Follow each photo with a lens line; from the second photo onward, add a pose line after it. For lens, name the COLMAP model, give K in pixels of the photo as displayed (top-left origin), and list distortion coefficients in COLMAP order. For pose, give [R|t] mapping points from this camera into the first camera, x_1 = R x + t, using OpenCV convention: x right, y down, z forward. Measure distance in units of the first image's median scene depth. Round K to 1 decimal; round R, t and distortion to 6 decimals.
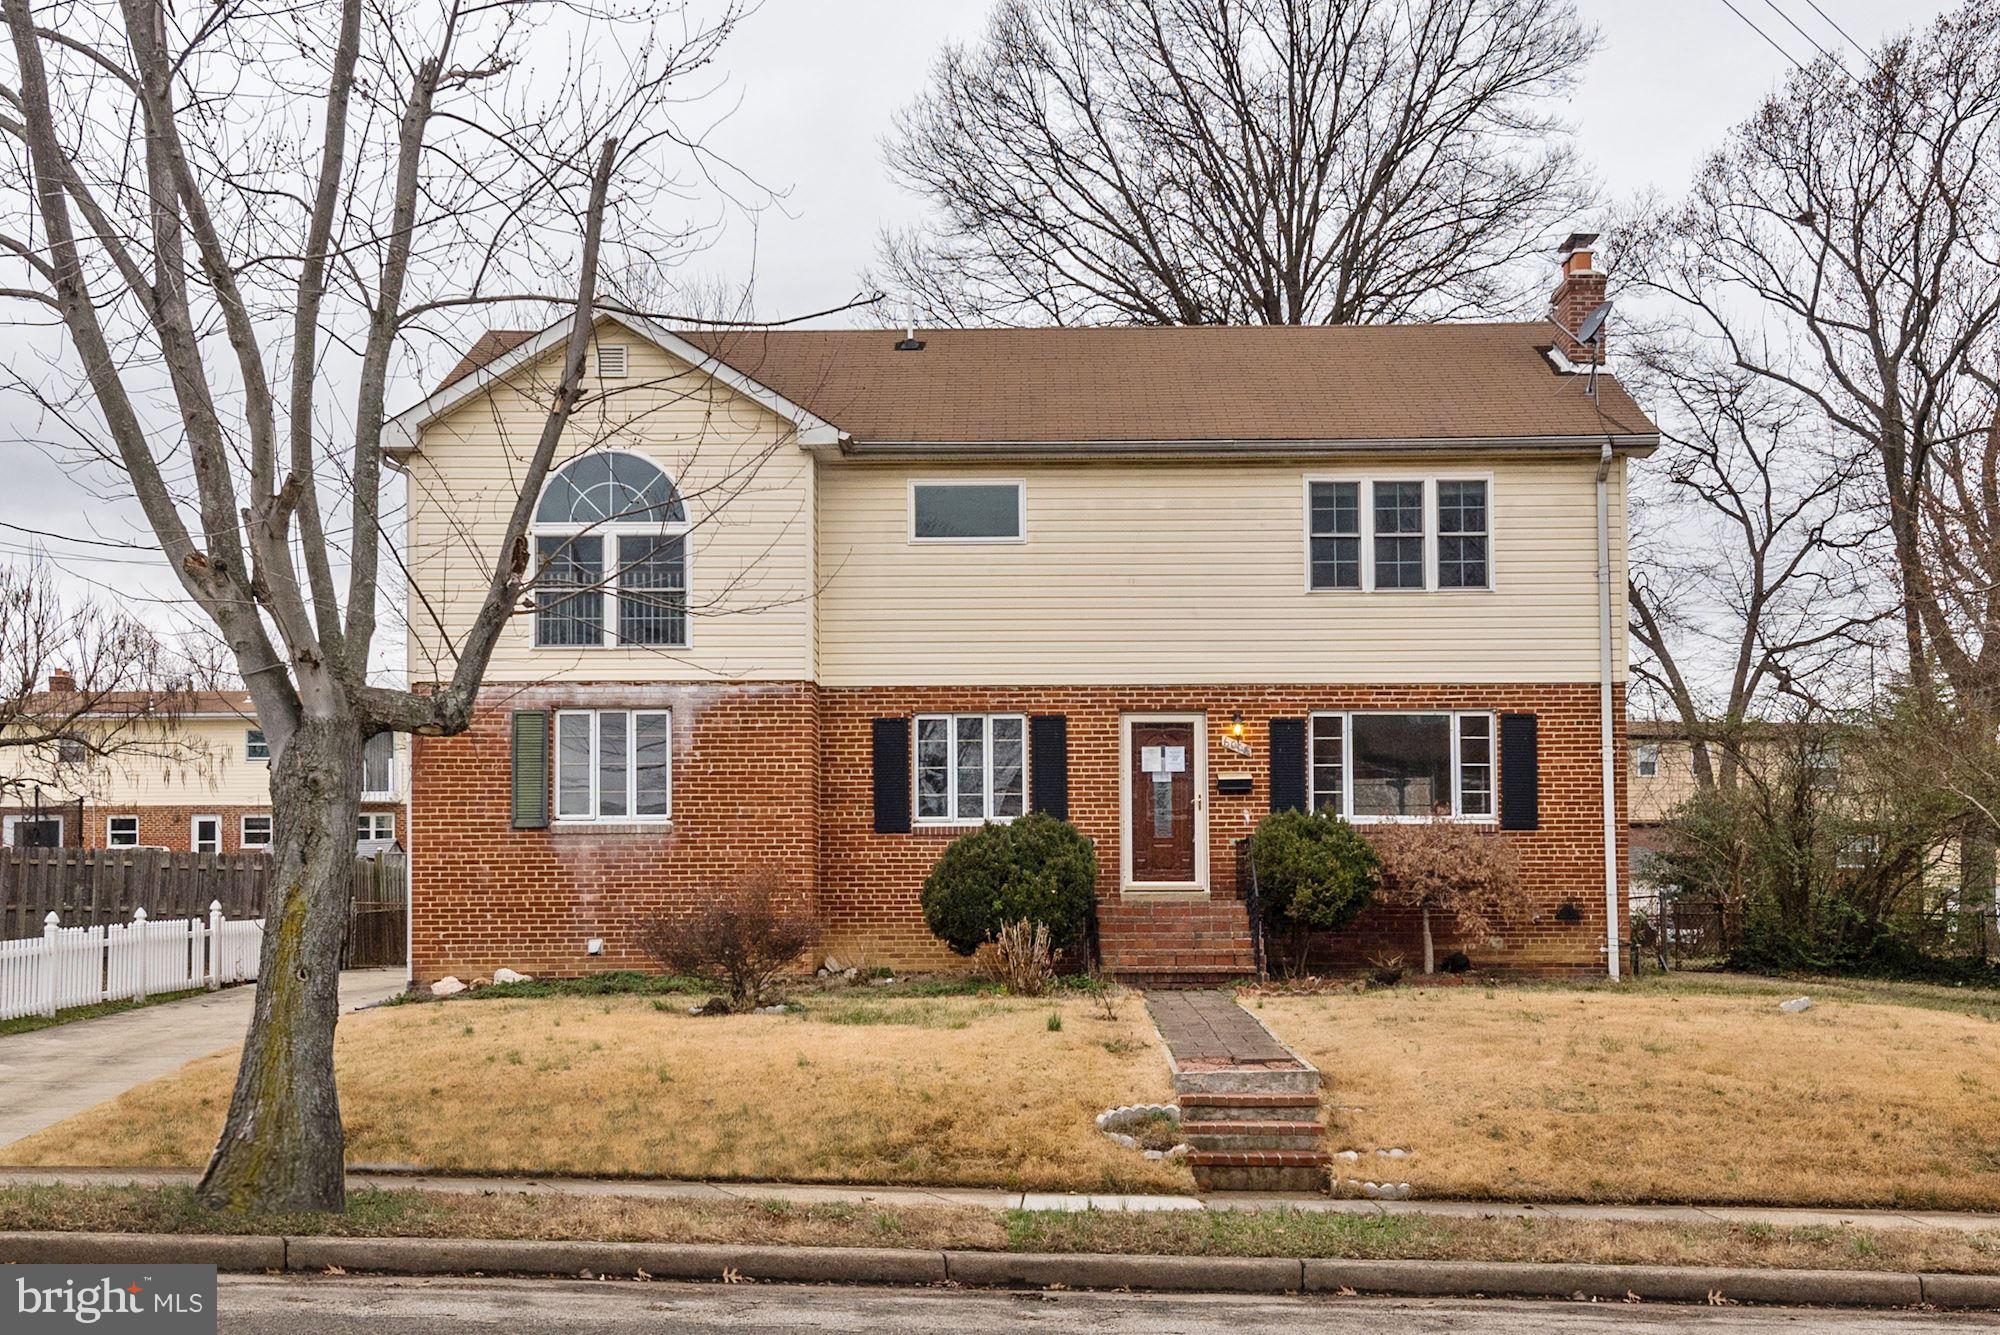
lens RADIAL K [[950.1, 0, 1000.0], [0, 950.1, 667.5], [0, 0, 1]] dist [0.004125, 0.000235]
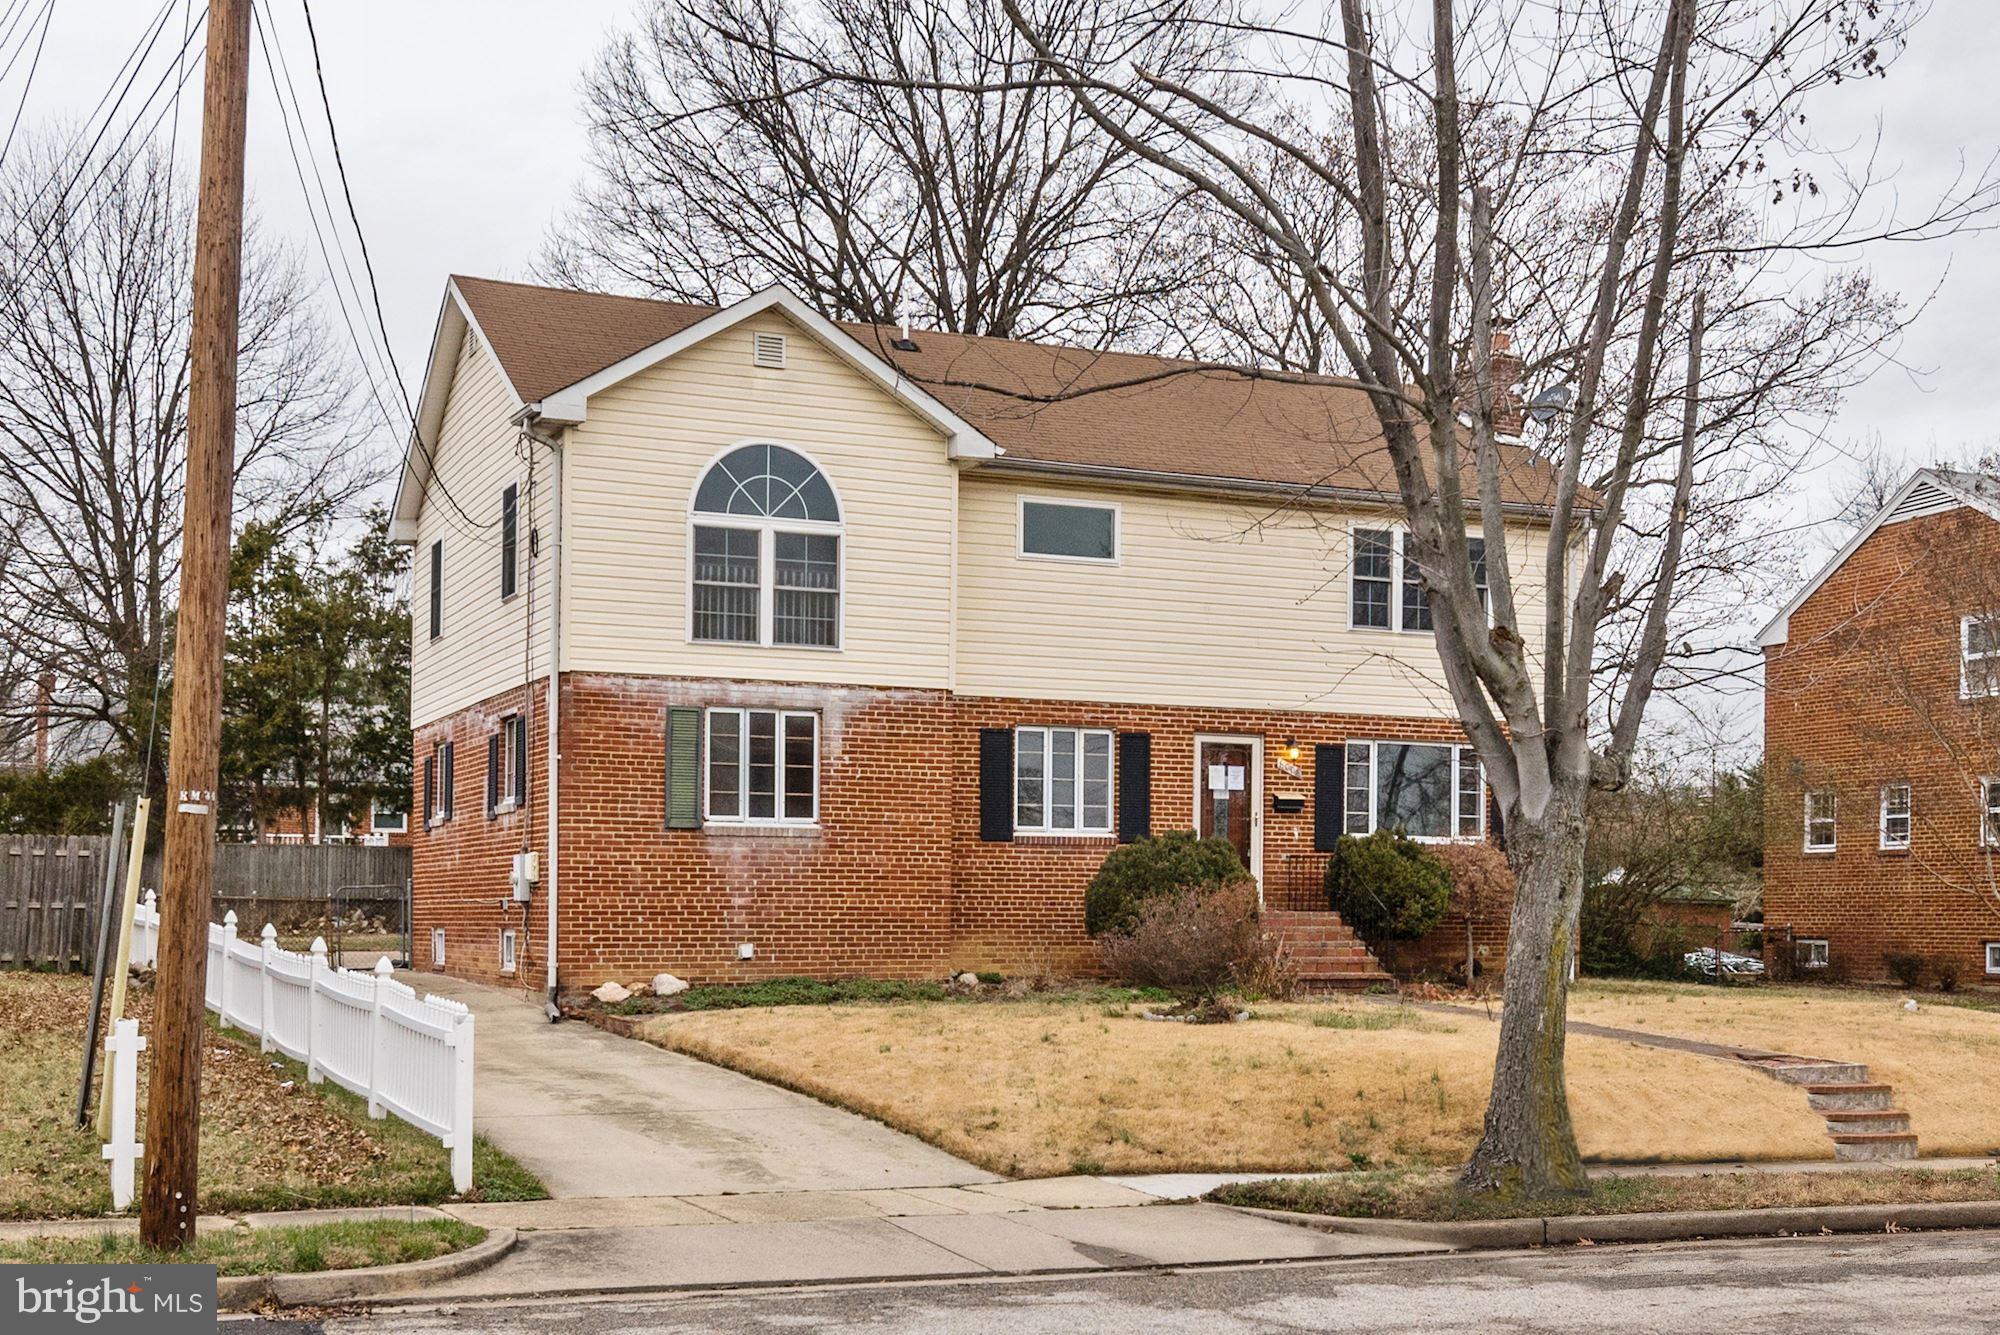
lens RADIAL K [[958.0, 0, 994.8], [0, 958.0, 687.5], [0, 0, 1]] dist [-0.028439, 0.010080]
pose [[0.980939, 0.056992, 0.185772, -0.354408], [-0.061557, 0.997925, 0.018898, -0.011197], [-0.184309, -0.029974, 0.982411, -0.005553]]
